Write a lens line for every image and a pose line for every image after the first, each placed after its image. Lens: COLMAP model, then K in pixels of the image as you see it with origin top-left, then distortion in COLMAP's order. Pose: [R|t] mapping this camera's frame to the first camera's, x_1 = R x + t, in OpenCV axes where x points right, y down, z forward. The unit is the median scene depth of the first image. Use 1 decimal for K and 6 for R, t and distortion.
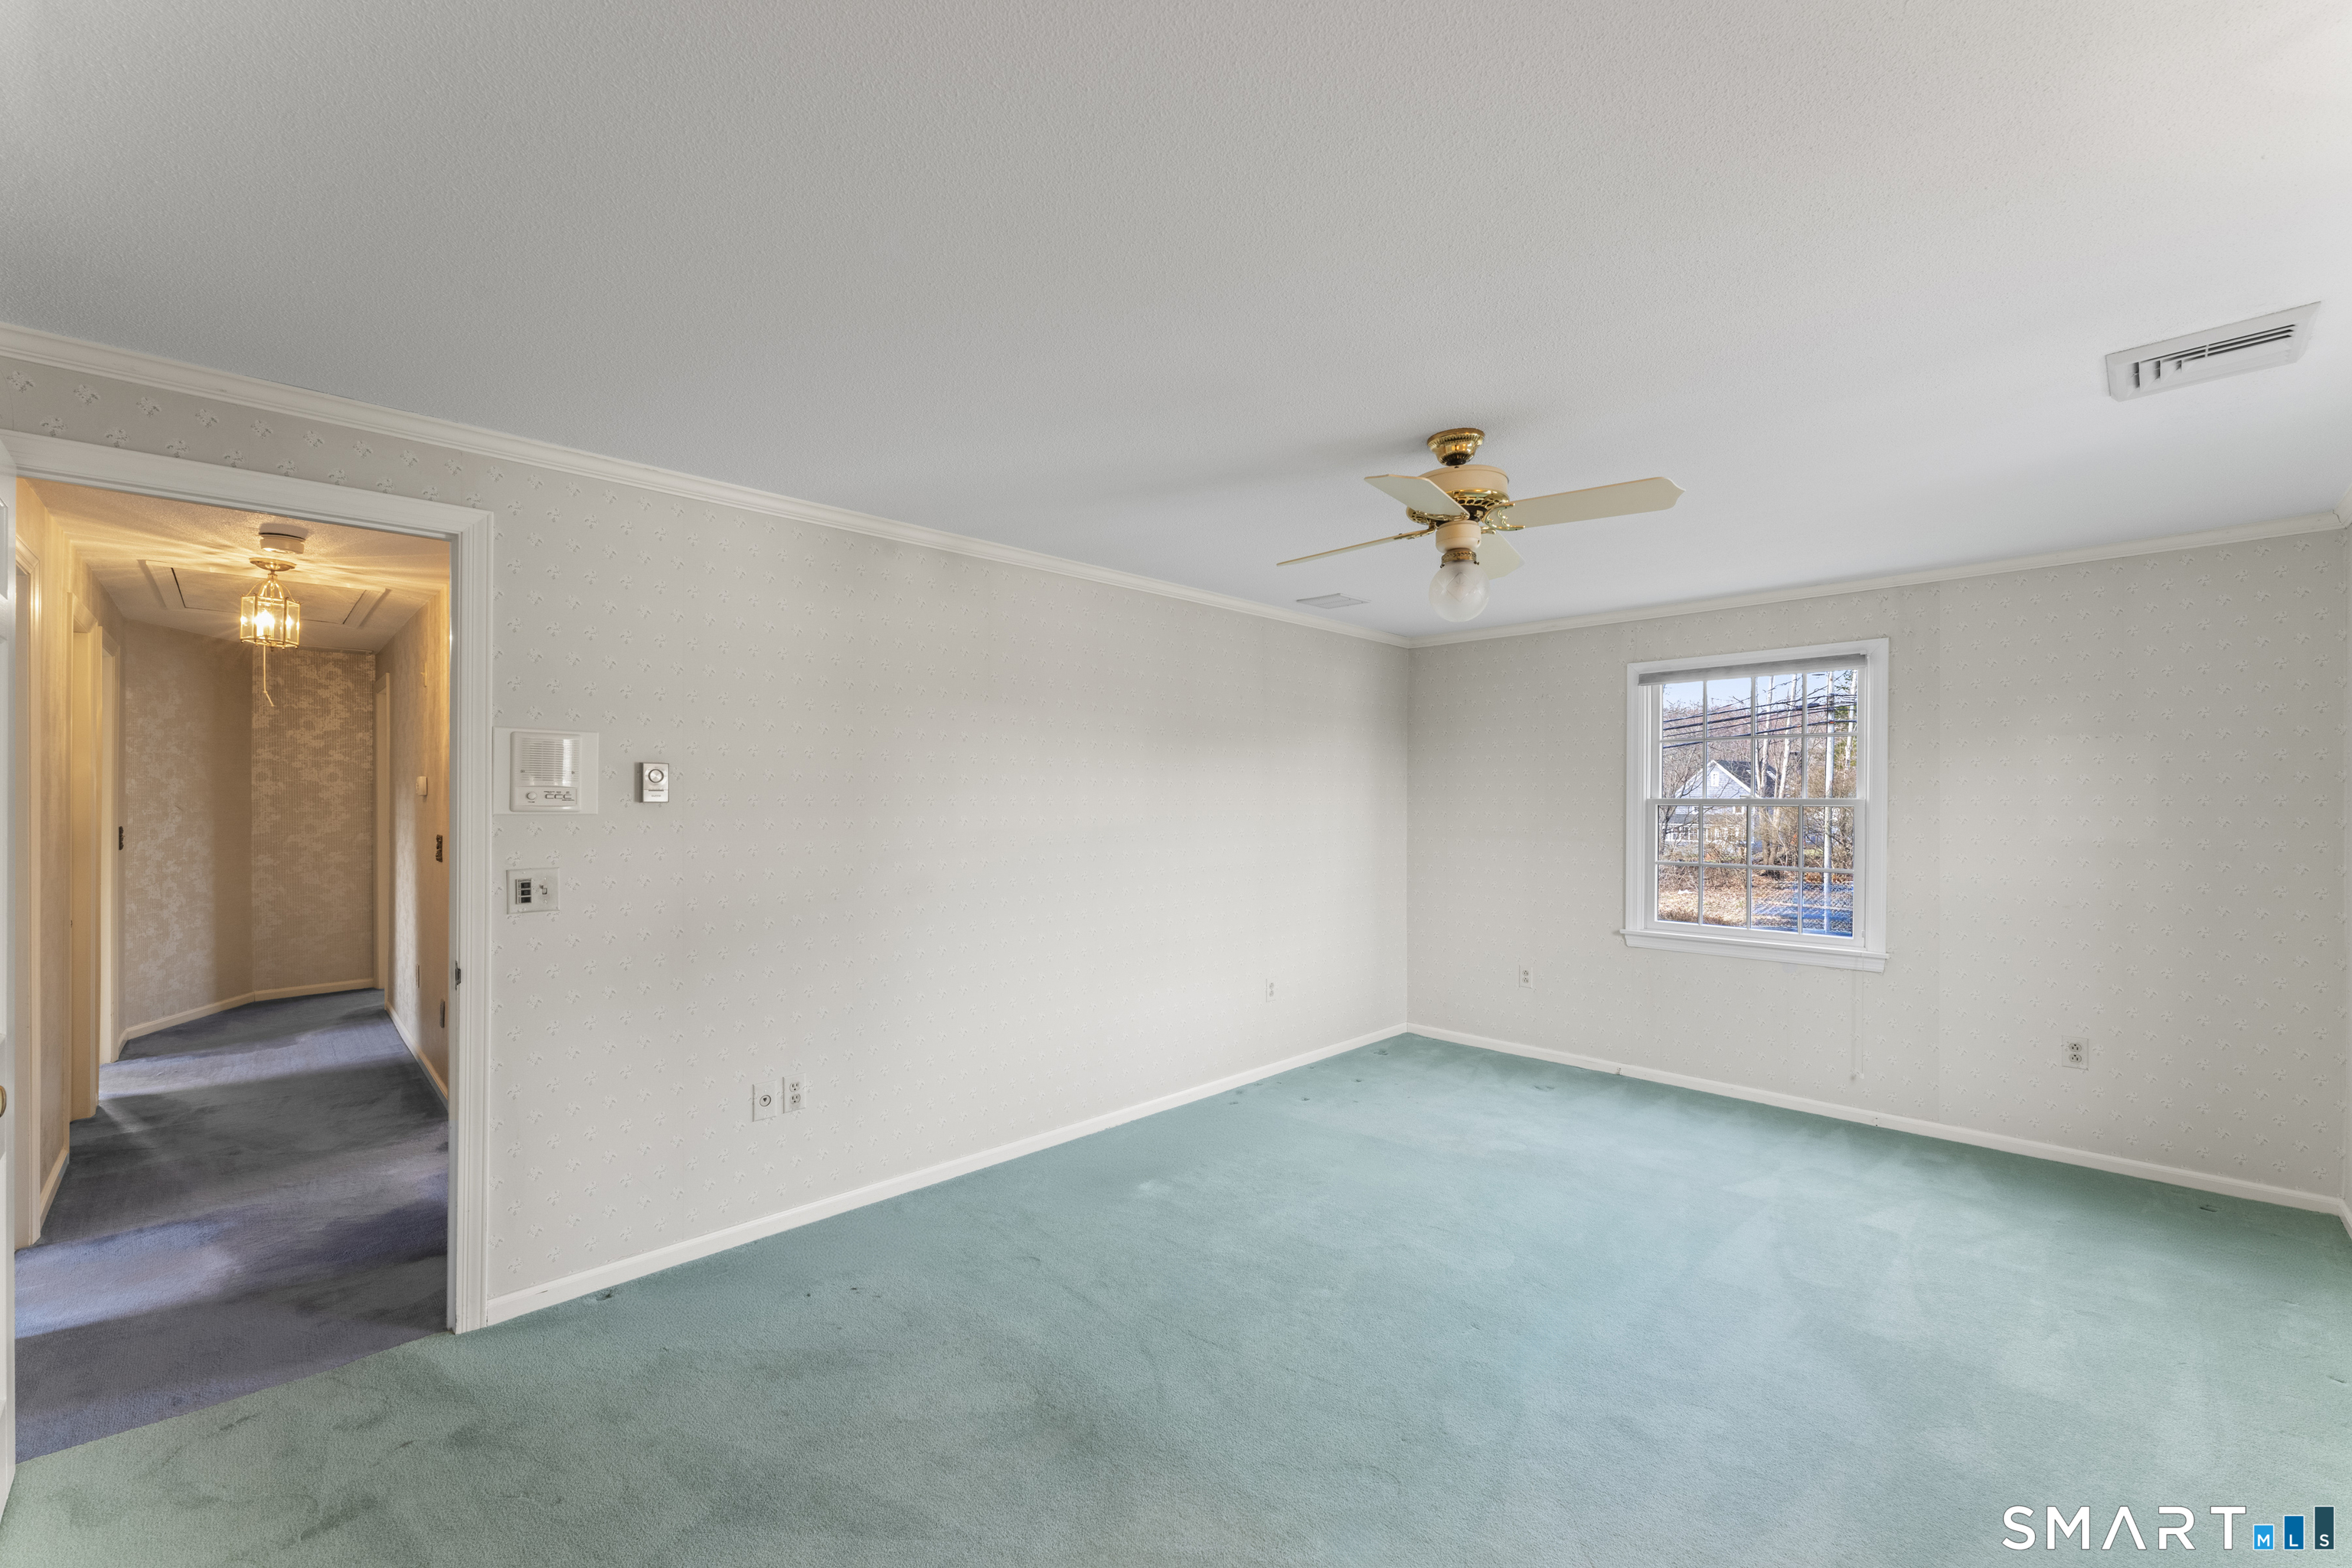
lens RADIAL K [[957.2, 0, 1214.5], [0, 957.2, 805.4], [0, 0, 1]] dist [-0.004012, 0.000732]
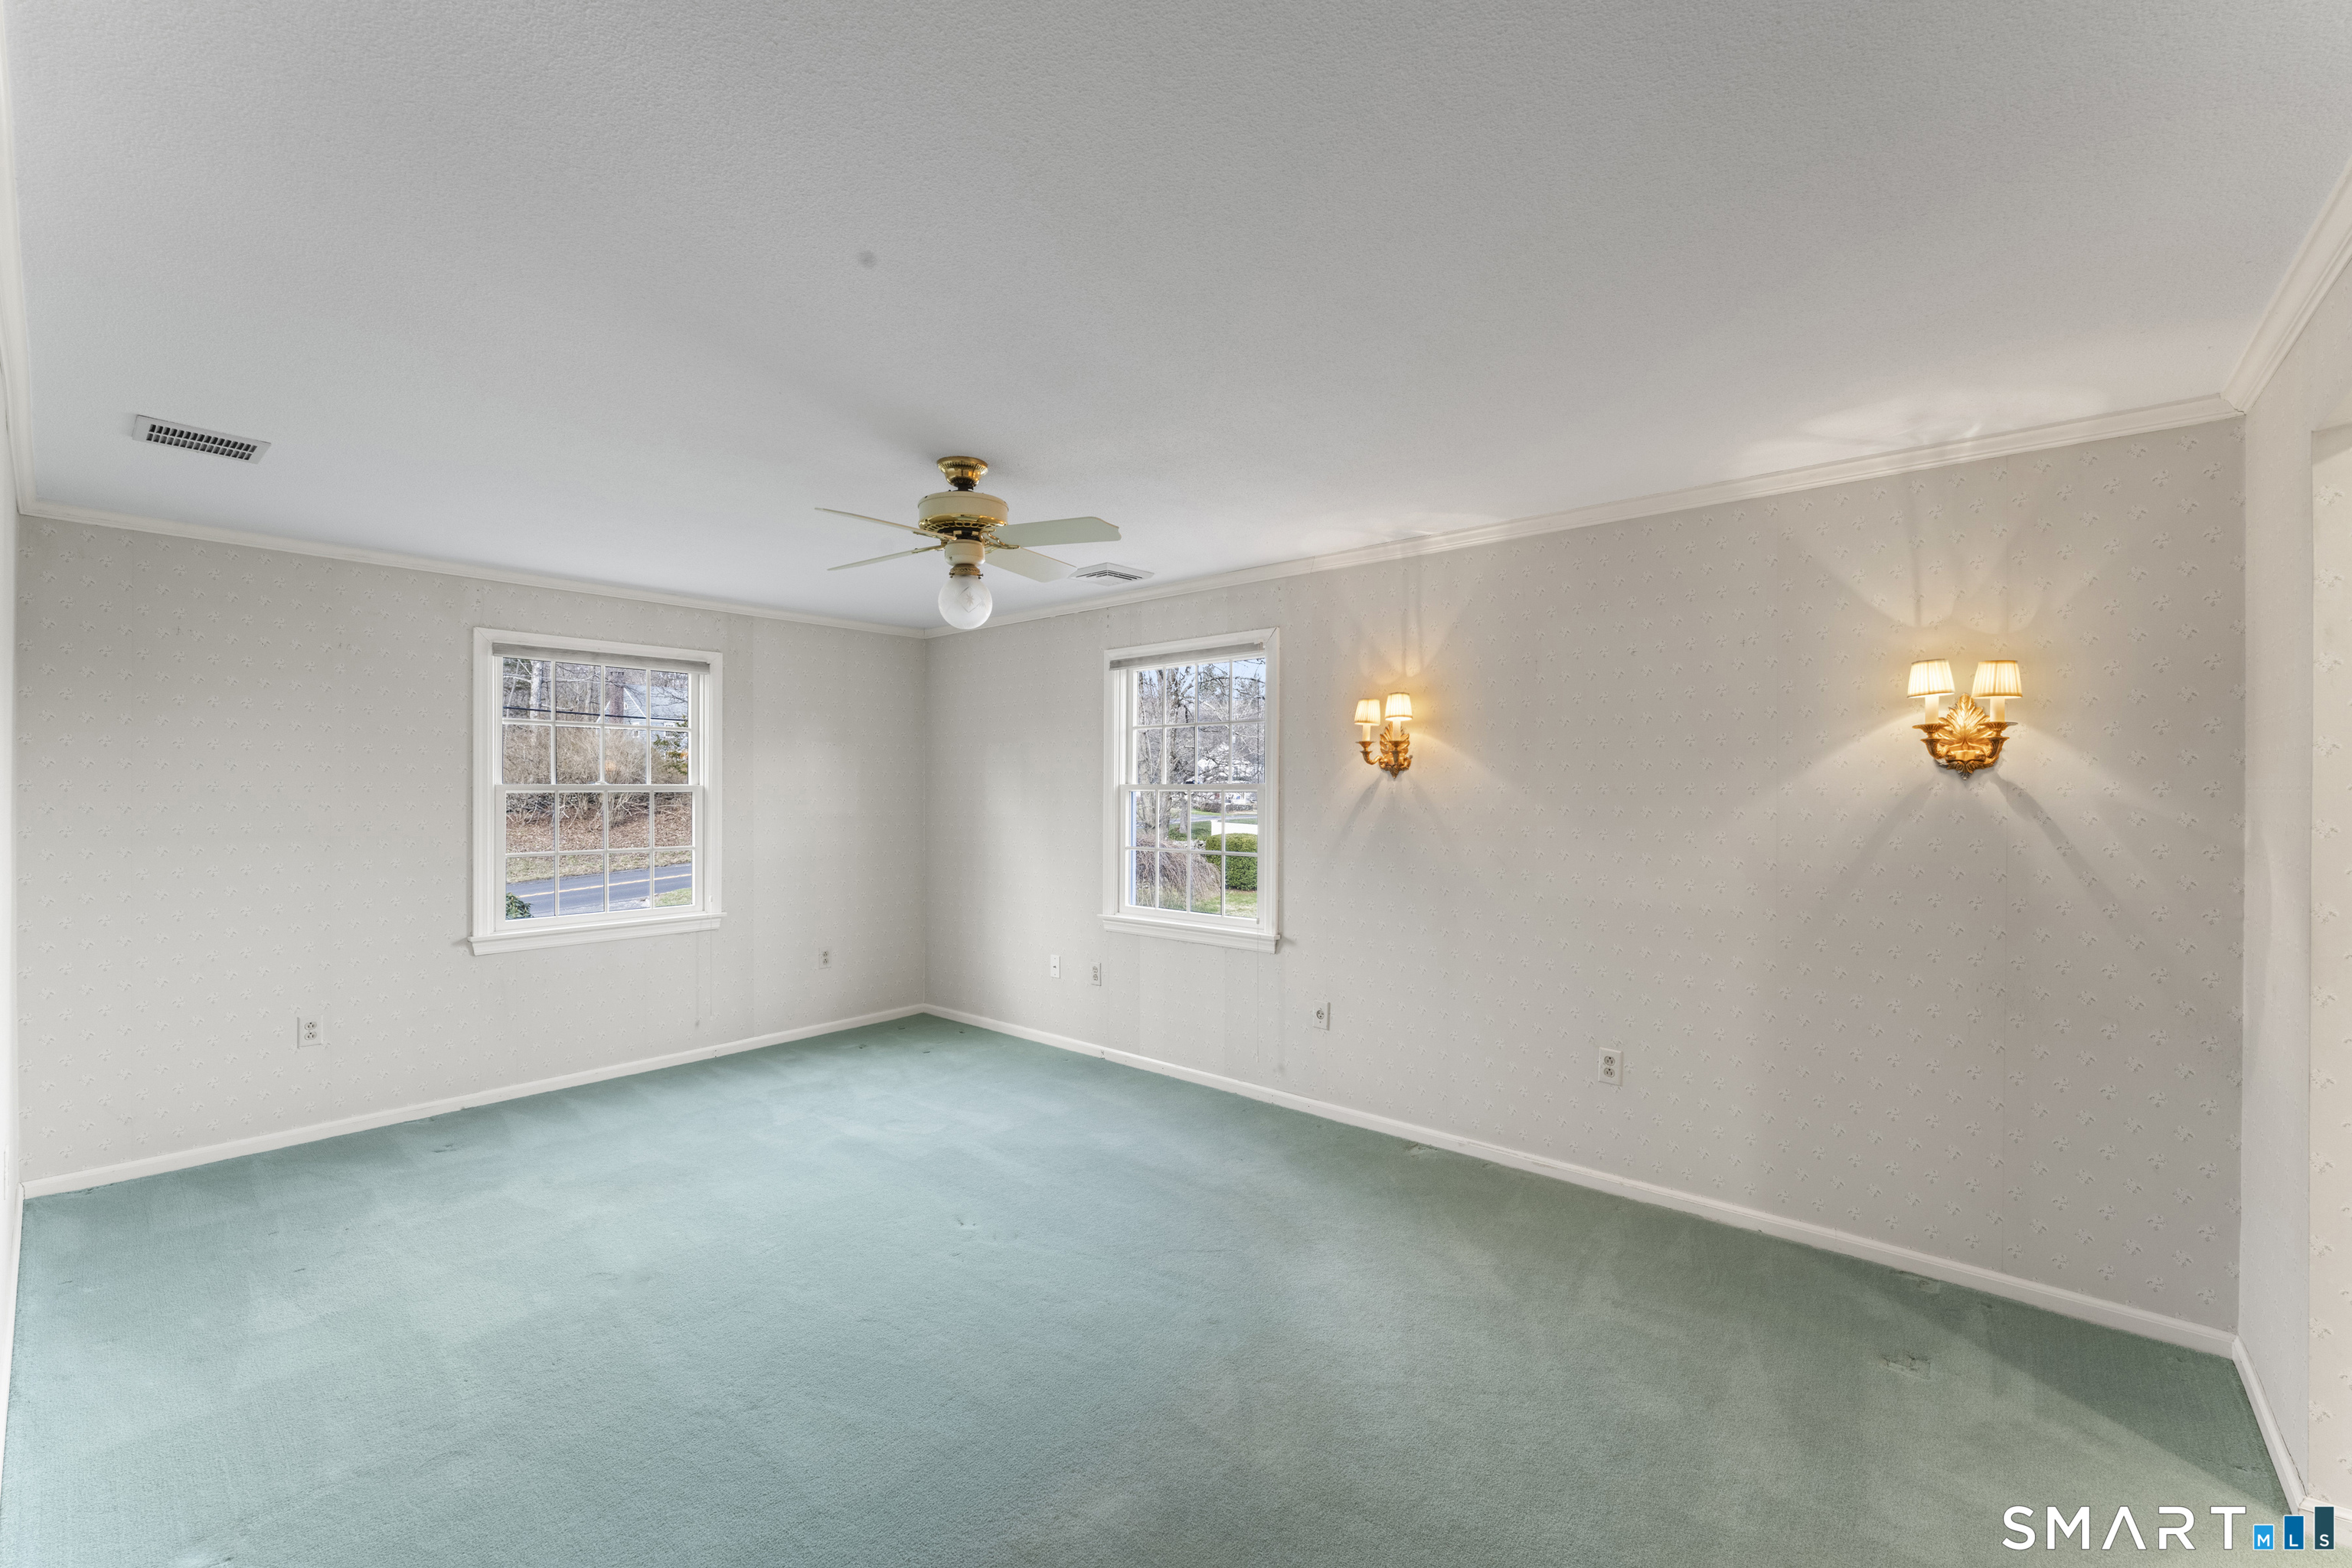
lens RADIAL K [[957.2, 0, 1156.3], [0, 957.2, 789.9], [0, 0, 1]] dist [-0.004012, 0.000732]
pose [[-0.059278, -0.002081, 0.998239, -0.539019], [0.003305, 0.999992, 0.002281, -0.002010], [-0.998236, 0.003434, -0.059271, 0.514795]]
